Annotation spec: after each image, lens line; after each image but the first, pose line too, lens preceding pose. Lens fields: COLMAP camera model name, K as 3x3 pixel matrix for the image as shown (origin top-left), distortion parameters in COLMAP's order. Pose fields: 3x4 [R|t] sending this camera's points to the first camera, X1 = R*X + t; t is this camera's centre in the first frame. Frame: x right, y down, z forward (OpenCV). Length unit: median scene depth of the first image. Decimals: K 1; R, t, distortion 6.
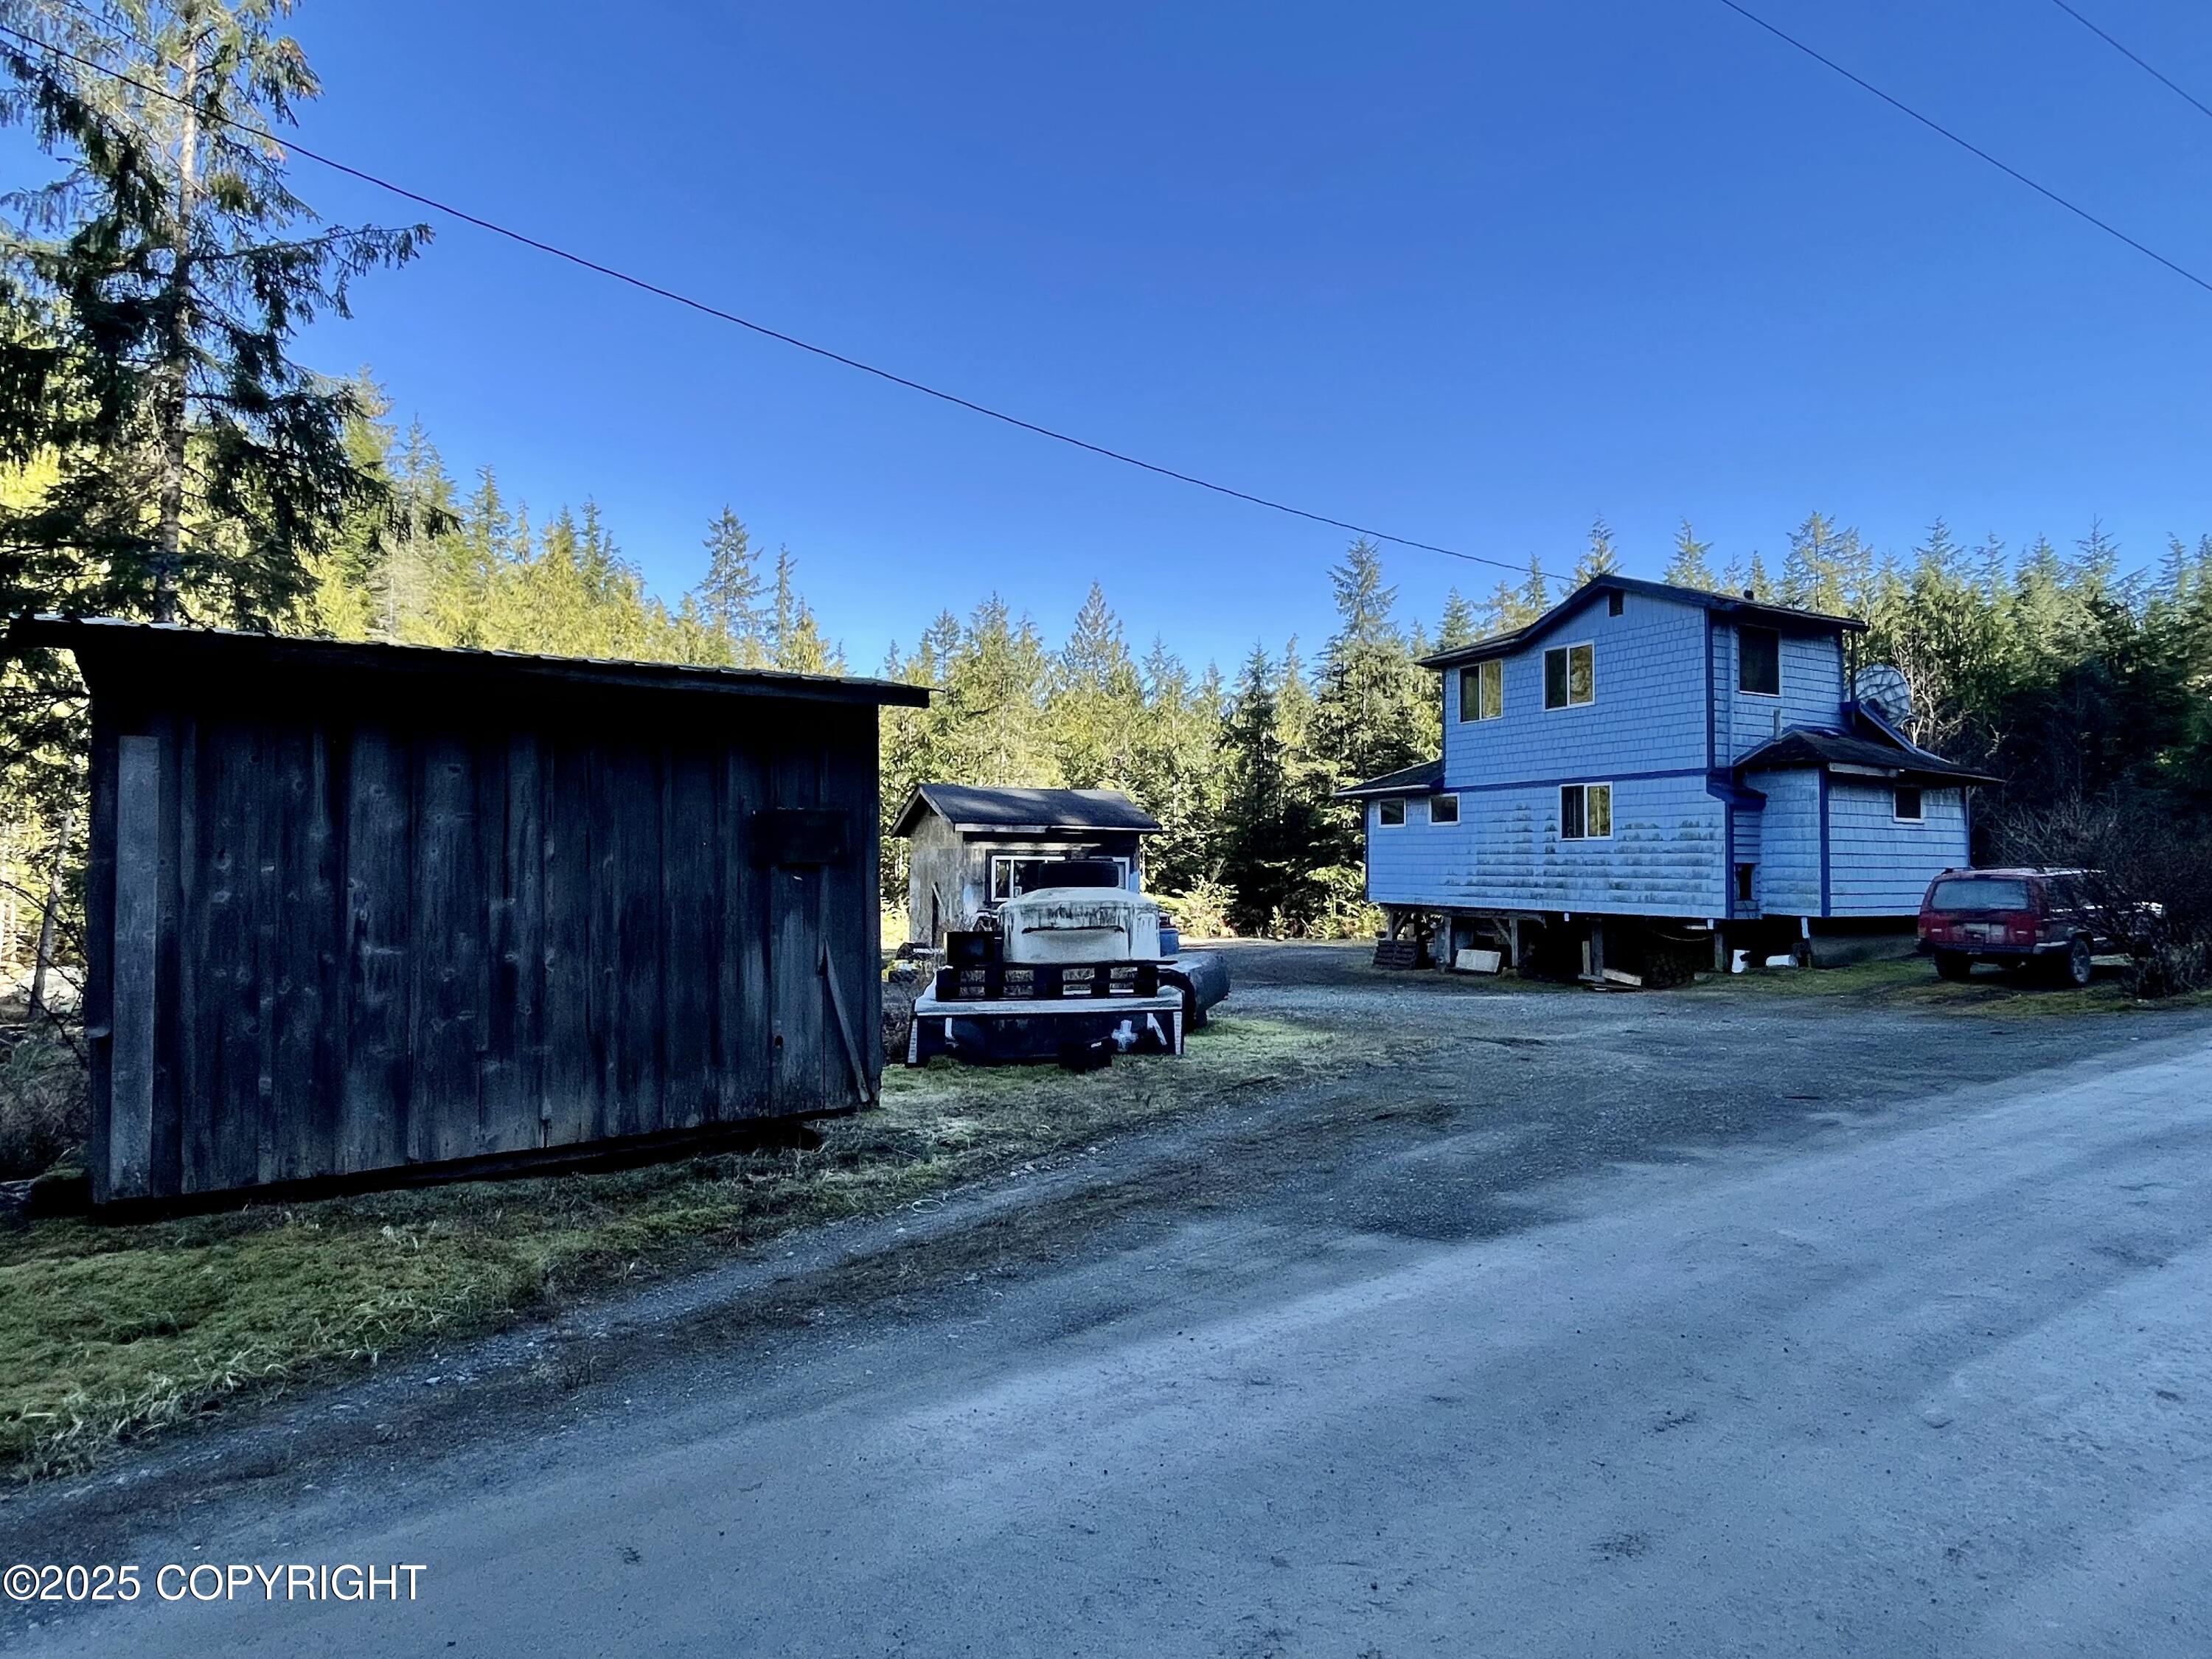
lens RADIAL K [[1199.6, 0, 1097.6], [0, 1199.6, 839.0], [0, 0, 1]] dist [-0.000372, -0.000007]
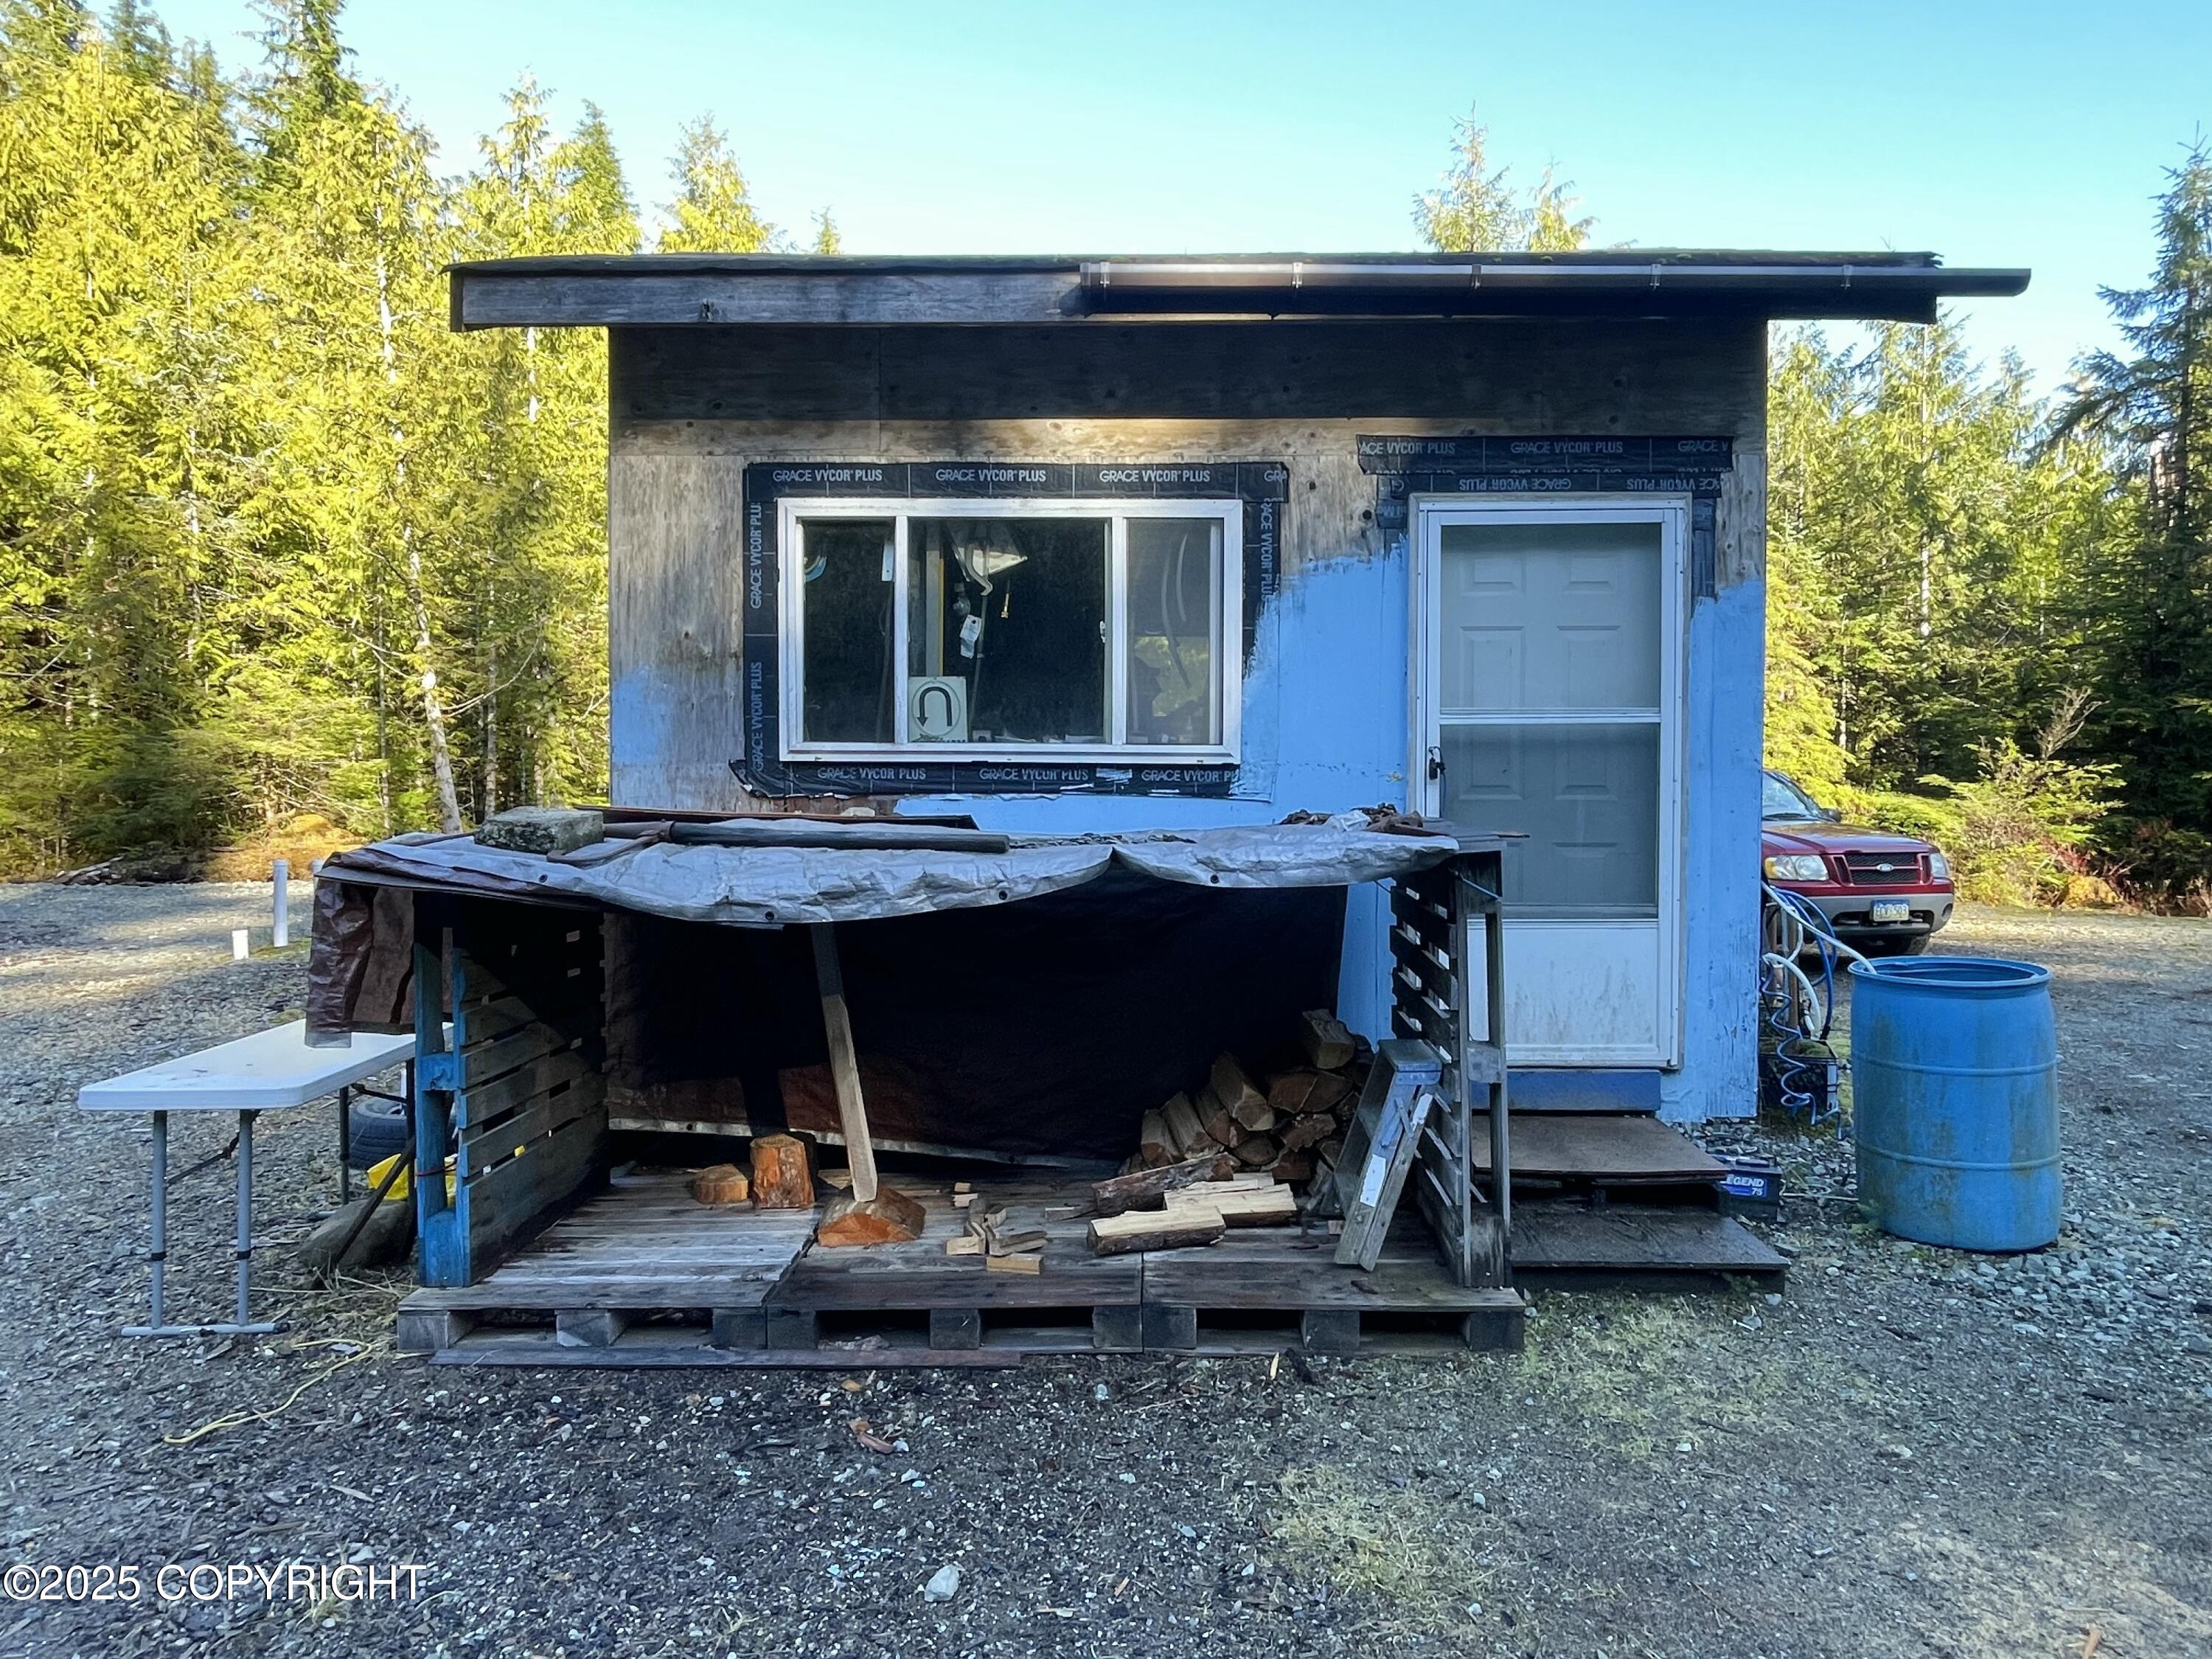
lens RADIAL K [[1280.0, 0, 1106.9], [0, 1280.0, 818.3], [0, 0, 1]] dist [0.001538, -0.001519]
pose [[0.882695, 0.013926, -0.469740, 0.023662], [0.013129, 0.998440, 0.054272, 0.029413], [0.469763, -0.054073, 0.881135, 0.496041]]
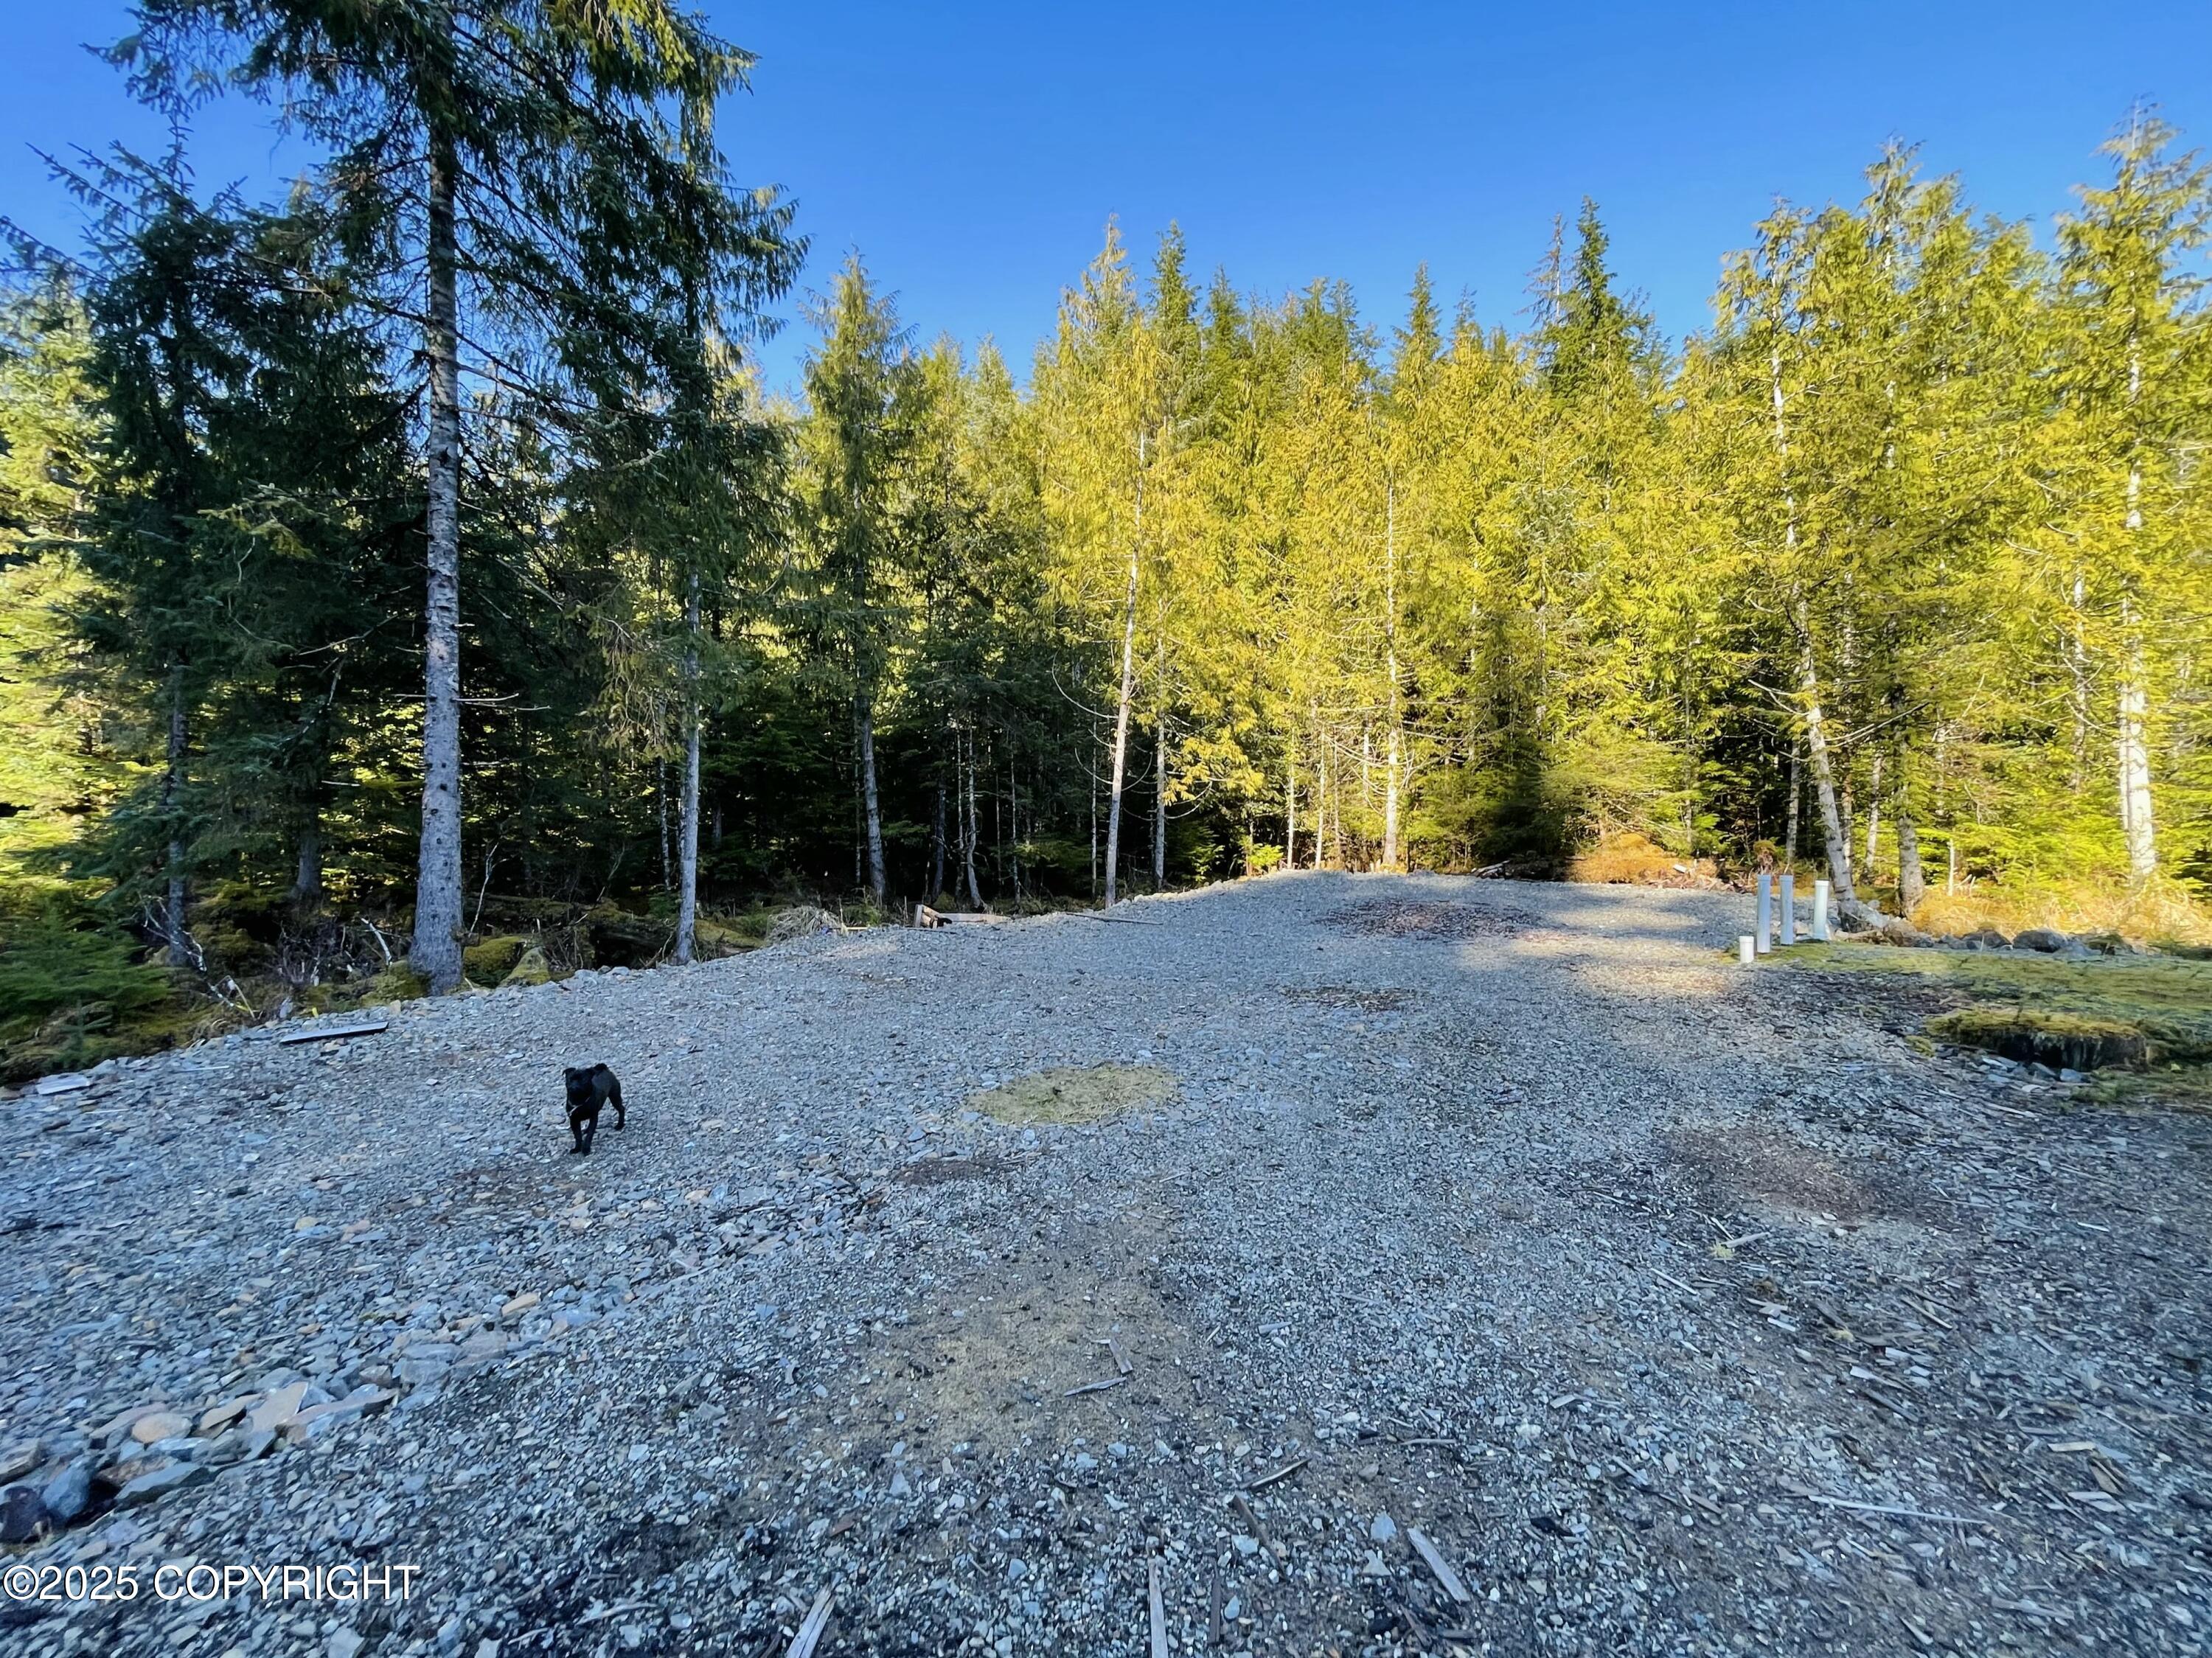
lens RADIAL K [[899.1, 0, 1100.8], [0, 899.1, 823.8], [0, 0, 1]] dist [-0.003140, 0.000582]
pose [[0.101528, 0.013373, -0.994743, -0.062063], [0.031216, 0.999374, 0.016622, 0.029942], [0.994343, -0.032739, 0.101047, 0.475402]]
